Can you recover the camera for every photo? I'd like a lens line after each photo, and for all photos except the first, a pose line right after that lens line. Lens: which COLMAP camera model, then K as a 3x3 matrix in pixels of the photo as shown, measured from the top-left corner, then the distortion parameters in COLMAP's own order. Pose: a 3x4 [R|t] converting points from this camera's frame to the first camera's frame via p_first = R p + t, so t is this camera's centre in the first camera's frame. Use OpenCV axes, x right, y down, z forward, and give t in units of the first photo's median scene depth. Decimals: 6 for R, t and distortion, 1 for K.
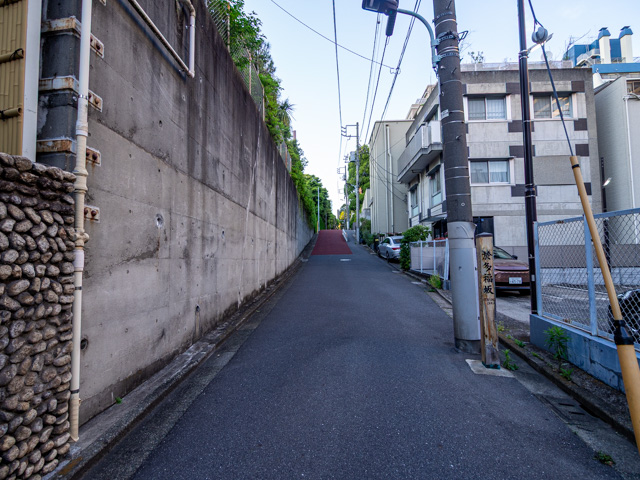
lens RADIAL K [[351.0, 0, 320.0], [0, 351.0, 240.0], [0, 0, 1]] dist [0.026386, -0.000476]
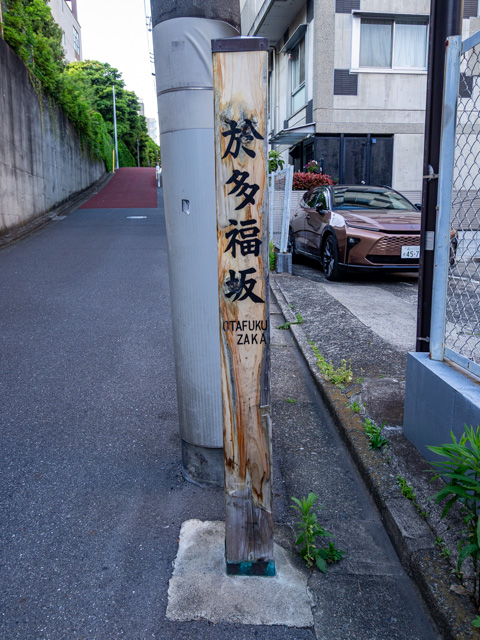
lens RADIAL K [[556.6, 0, 240.0], [0, 556.6, 320.0], [0, 0, 1]] dist [0.024328, -0.002625]
pose [[0.984309, -0.028564, 0.174124, 0.084996], [-0.011832, 0.973904, 0.226651, 0.016041], [-0.176054, -0.225155, 0.958285, 0.131260]]
